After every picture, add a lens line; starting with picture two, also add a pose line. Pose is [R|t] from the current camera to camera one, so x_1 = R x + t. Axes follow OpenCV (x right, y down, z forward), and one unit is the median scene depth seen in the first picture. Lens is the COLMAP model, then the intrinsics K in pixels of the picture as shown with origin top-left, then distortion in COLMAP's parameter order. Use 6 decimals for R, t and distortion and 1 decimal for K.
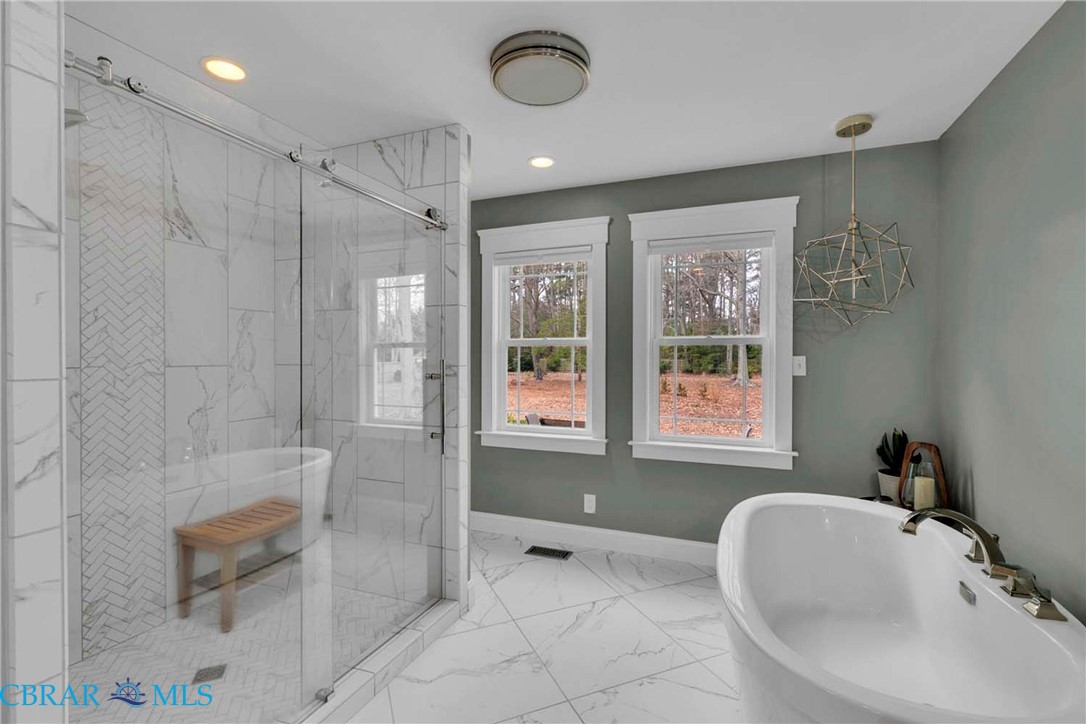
lens RADIAL K [[474.2, 0, 544.1], [0, 474.2, 357.4], [0, 0, 1]] dist [0.002681, 0.000006]
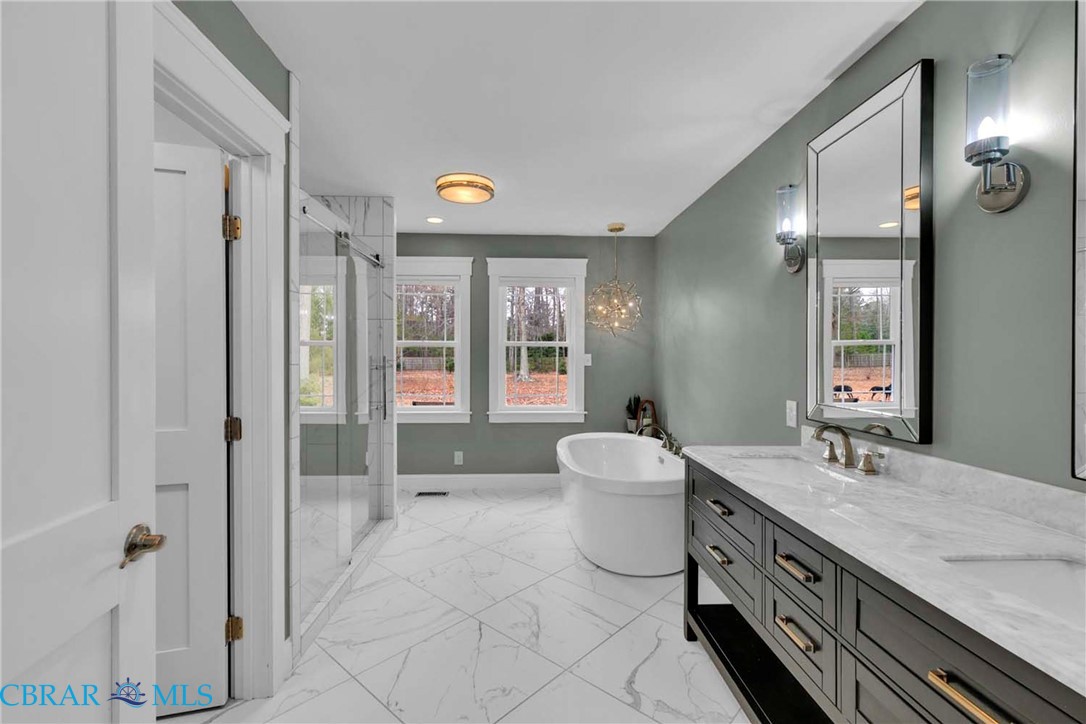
lens RADIAL K [[474.2, 0, 541.4], [0, 474.2, 363.0], [0, 0, 1]] dist [0.002681, 0.000006]
pose [[0.905348, -0.008160, 0.424593, -0.320483], [0.001739, 0.999878, 0.015509, 0.002712], [-0.424668, -0.013303, 0.905251, -0.443180]]
